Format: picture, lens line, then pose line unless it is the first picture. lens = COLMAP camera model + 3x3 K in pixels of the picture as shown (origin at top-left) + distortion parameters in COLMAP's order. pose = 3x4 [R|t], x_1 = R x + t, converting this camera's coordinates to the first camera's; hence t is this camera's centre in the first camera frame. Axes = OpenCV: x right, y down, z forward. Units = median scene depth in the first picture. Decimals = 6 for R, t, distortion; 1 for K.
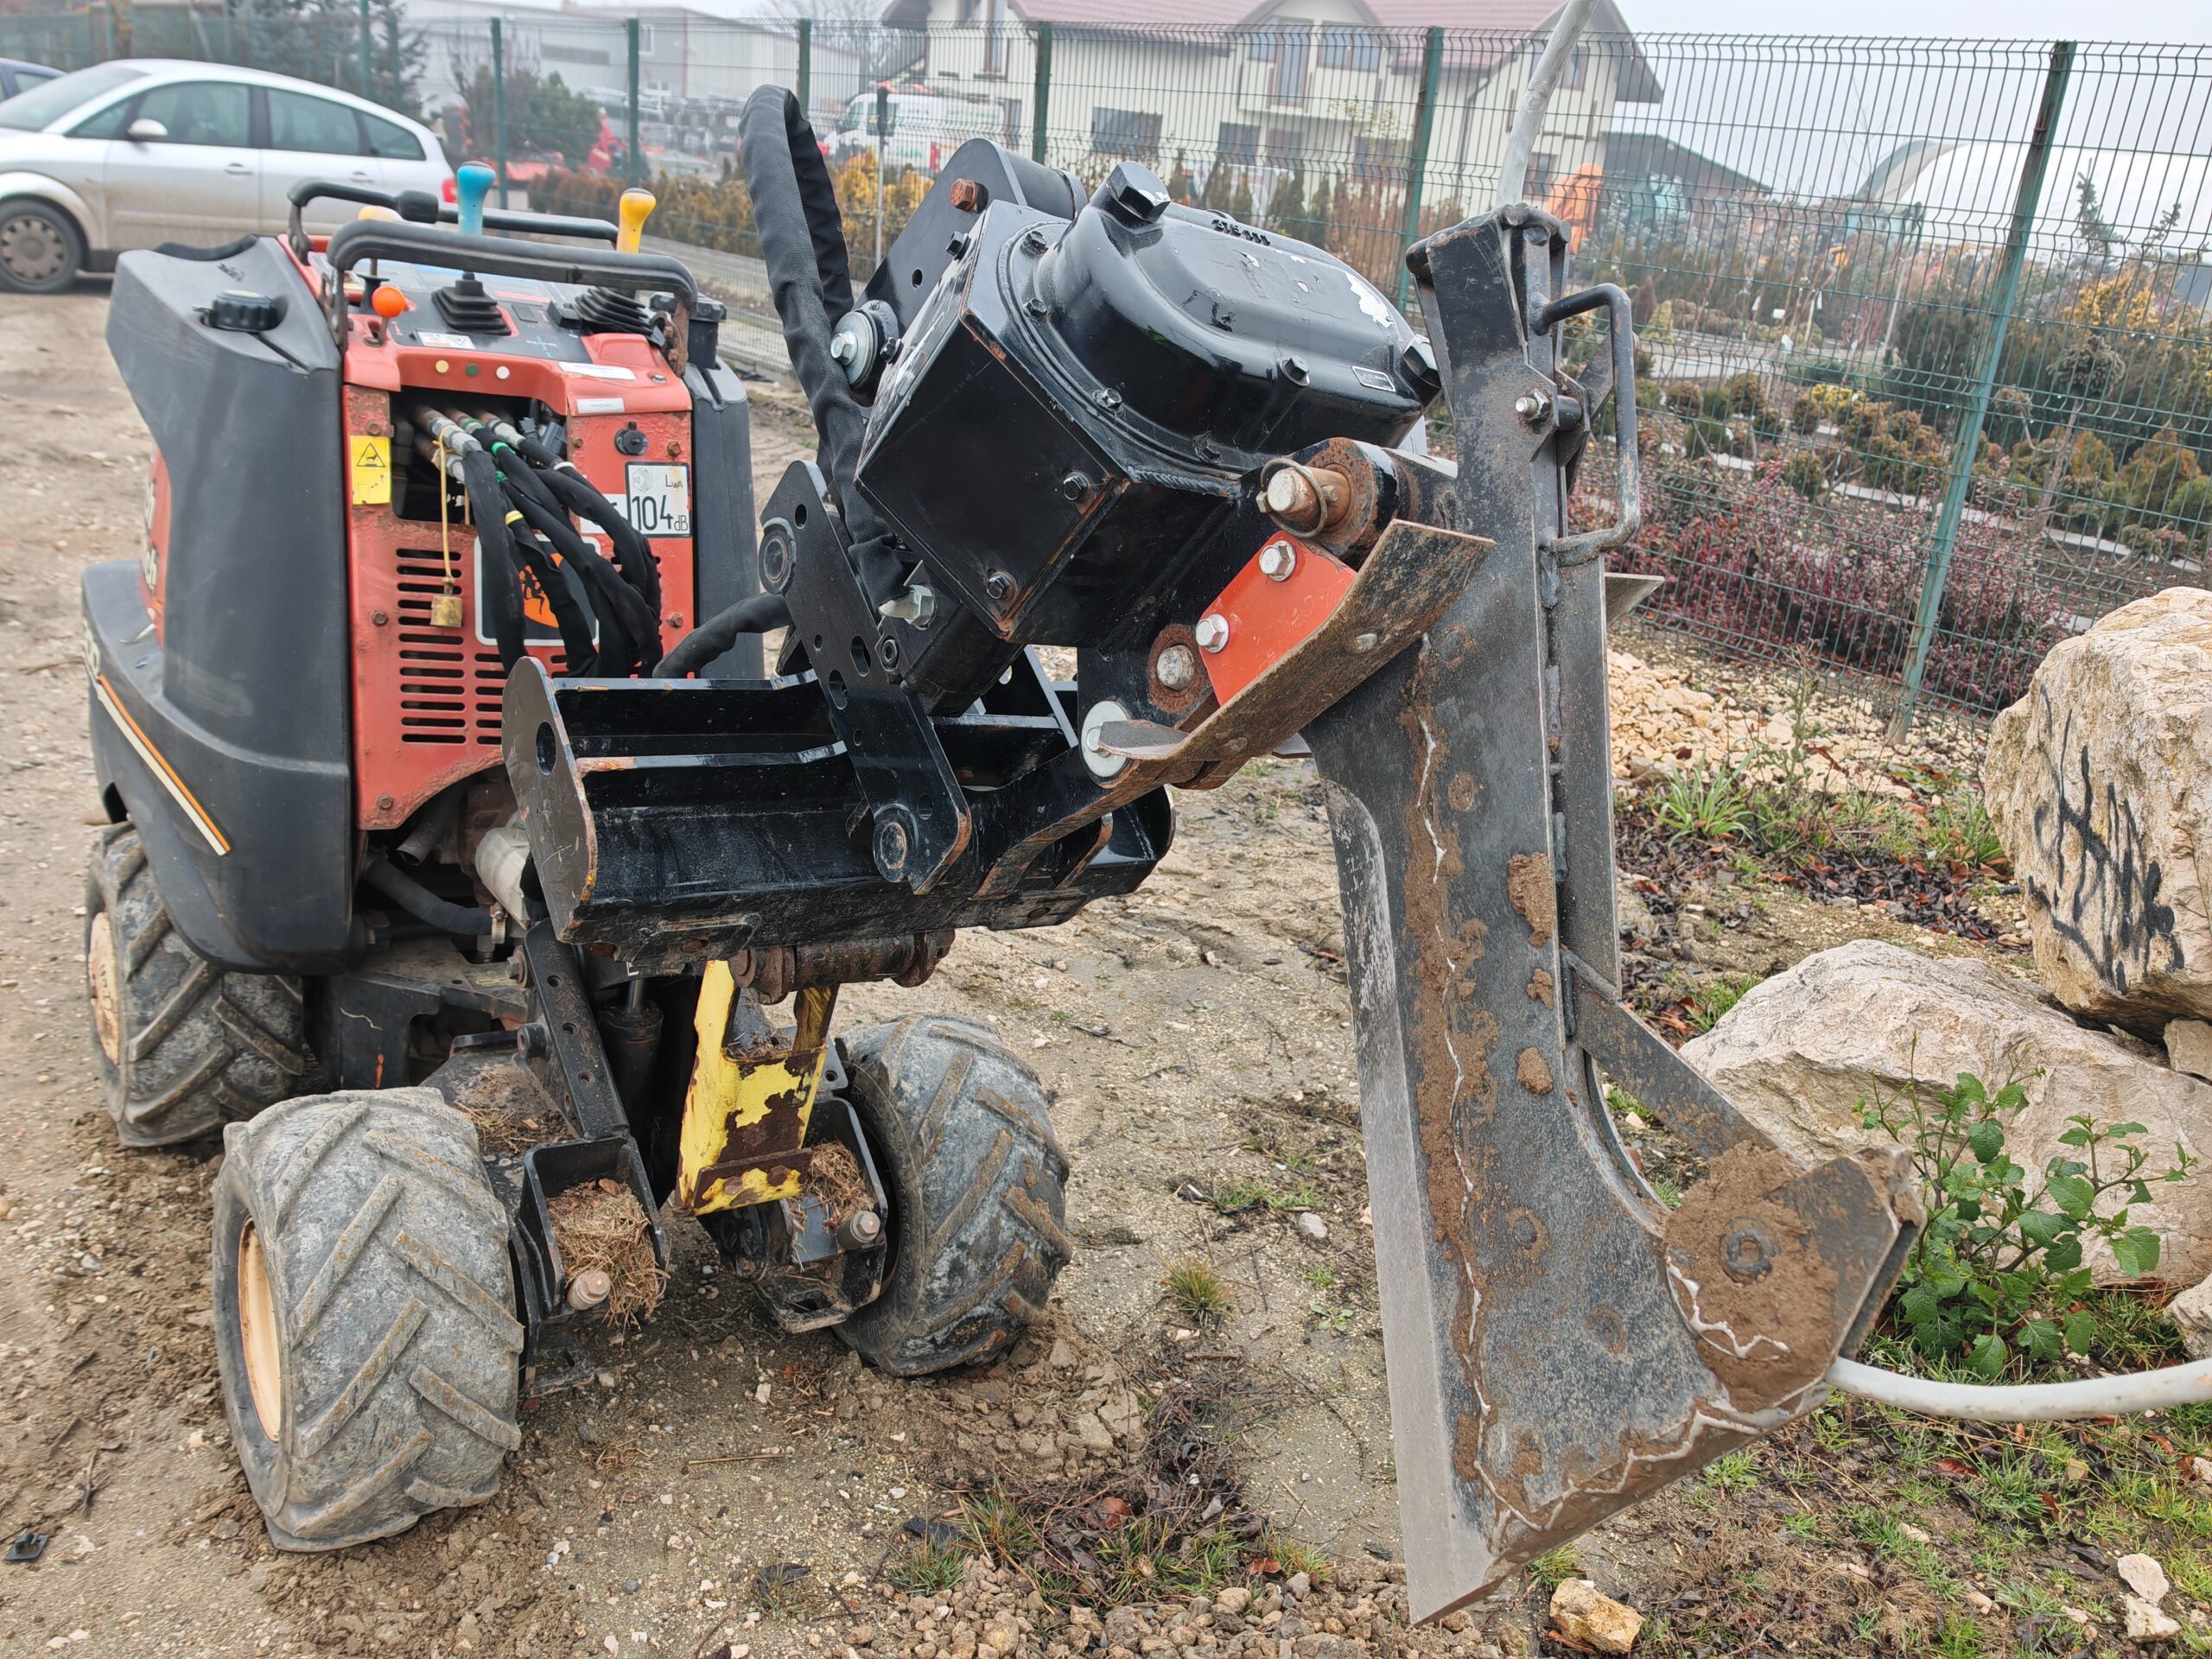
lens RADIAL K [[1787.1, 0, 1134.4], [0, 1787.1, 836.6], [0, 0, 1]] dist [-0.004832, -0.001027]
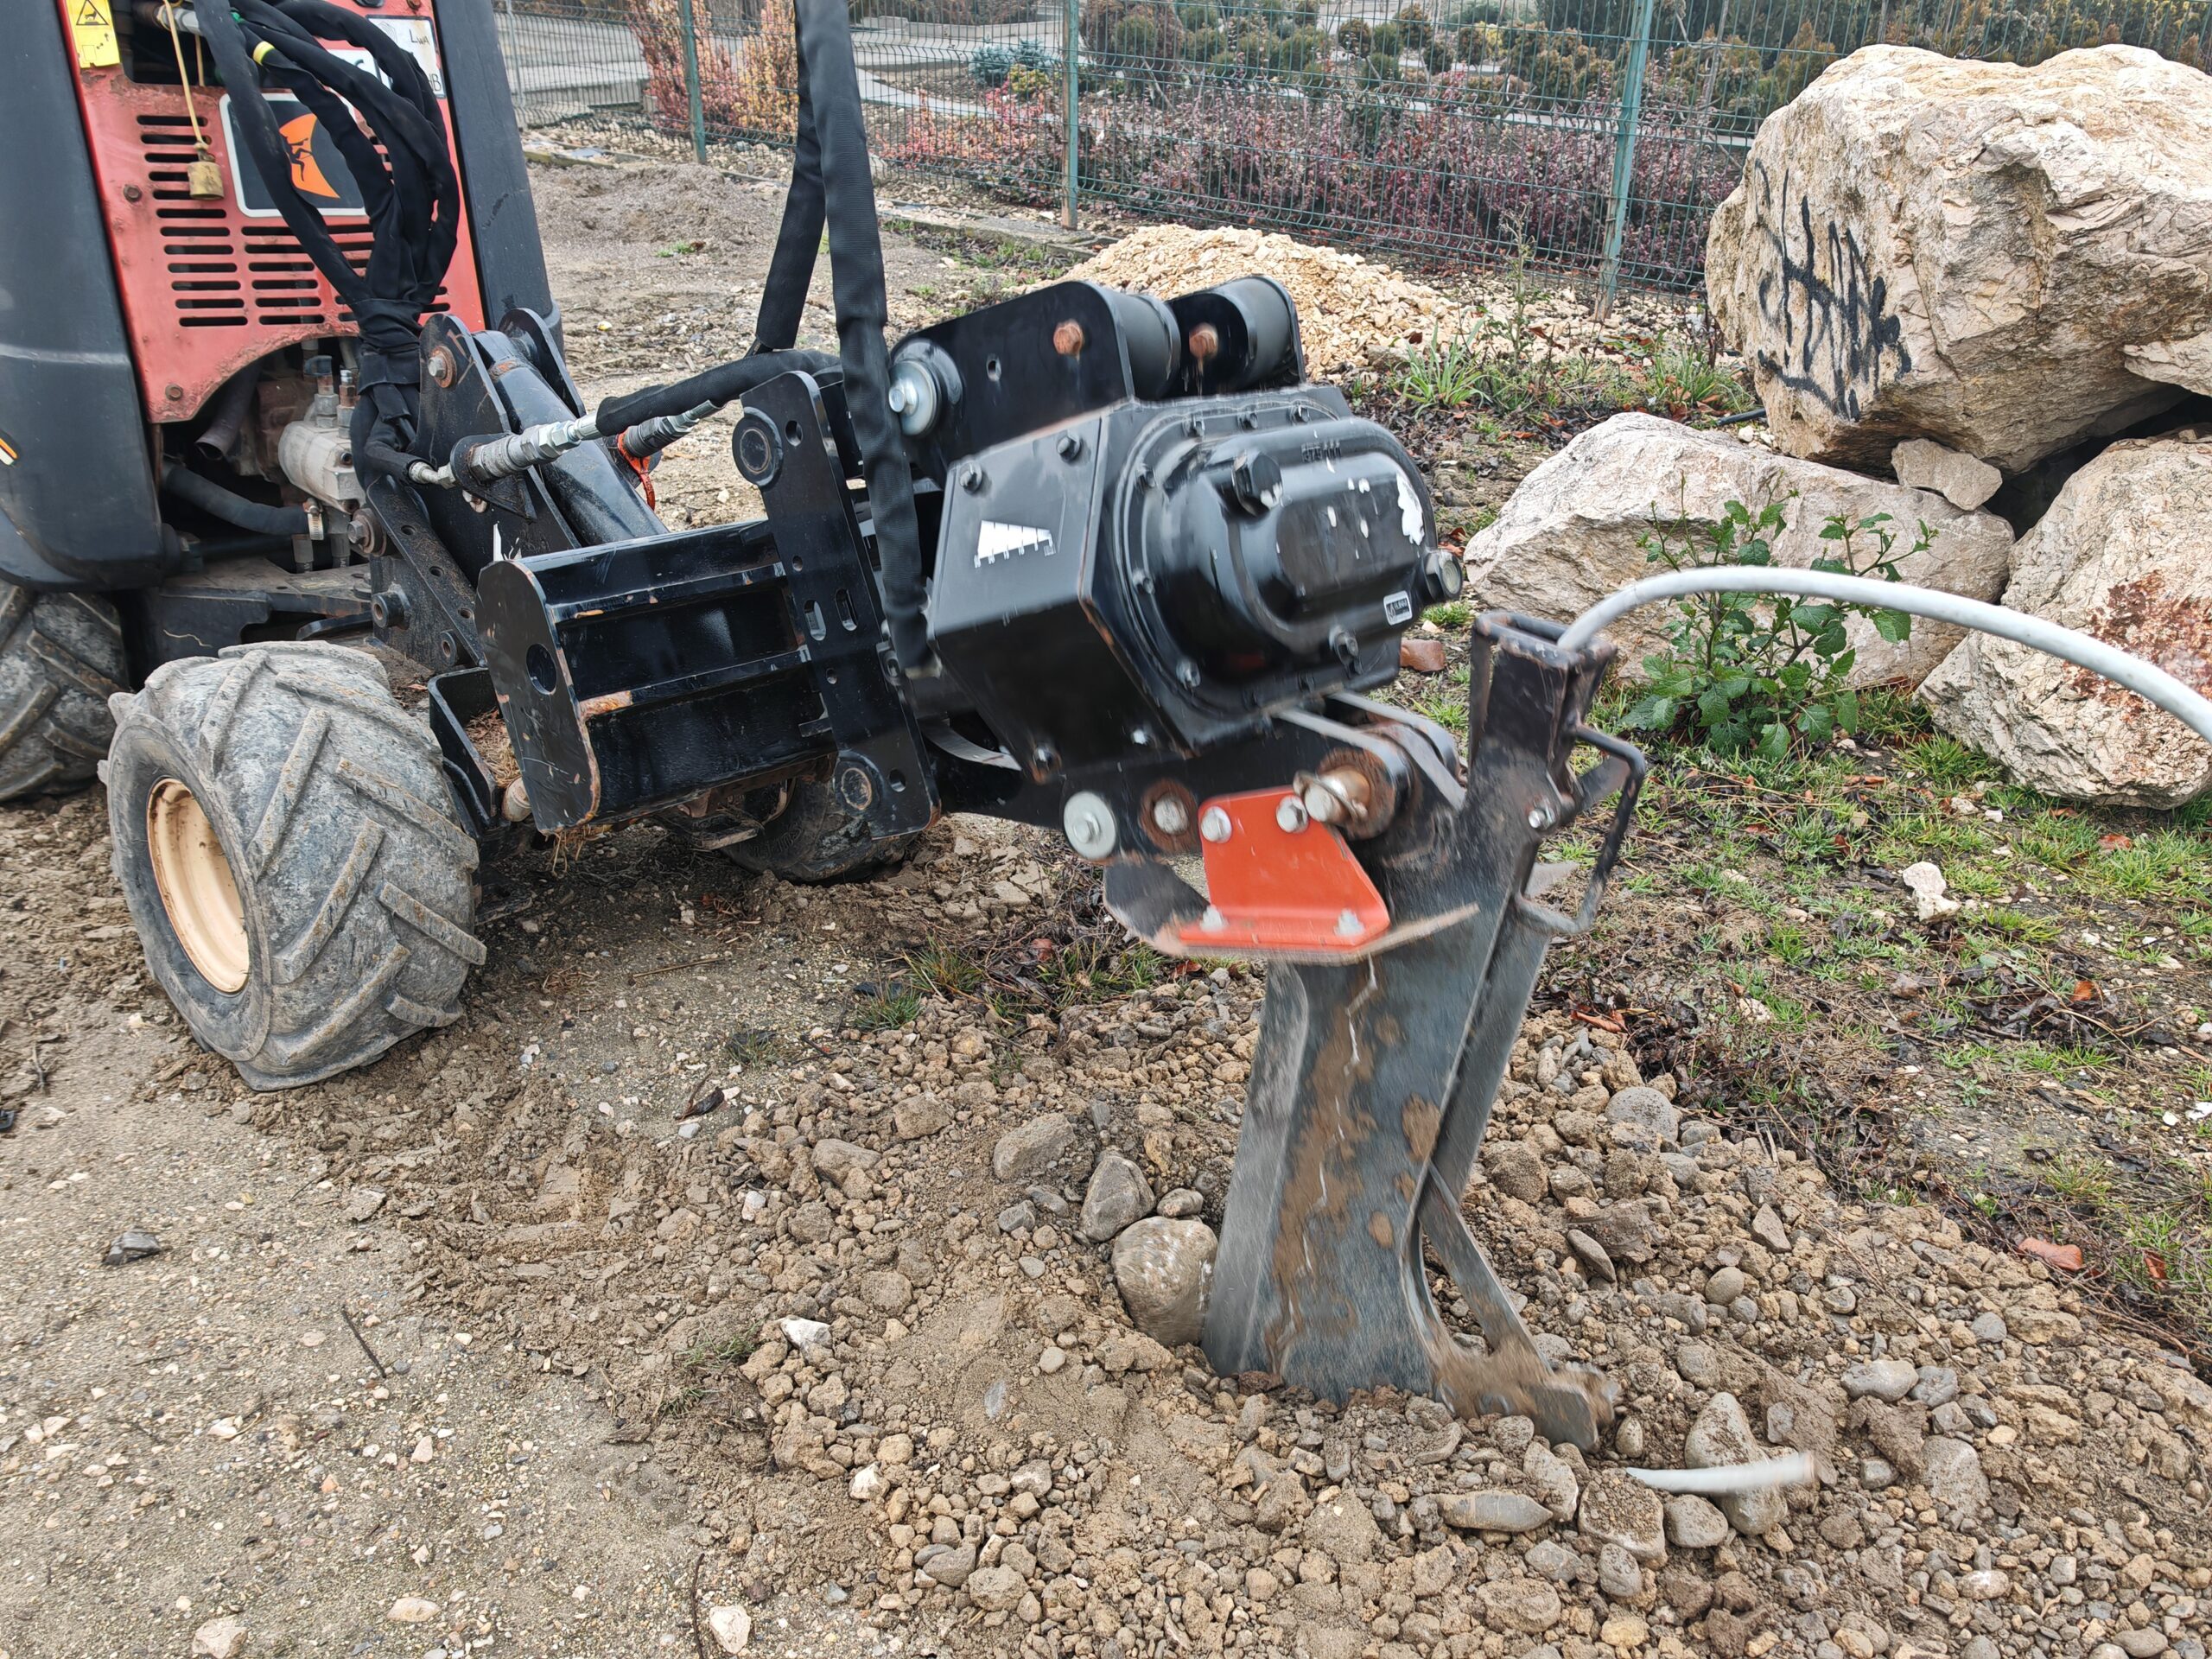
lens RADIAL K [[1782.4, 0, 1111.6], [0, 1782.4, 874.1], [0, 0, 1]] dist [0.018820, -0.054306]
pose [[0.979336, -0.155175, 0.129698, -0.077676], [0.134966, 0.979078, 0.152285, 0.131450], [-0.150615, -0.131633, 0.979790, -0.039864]]
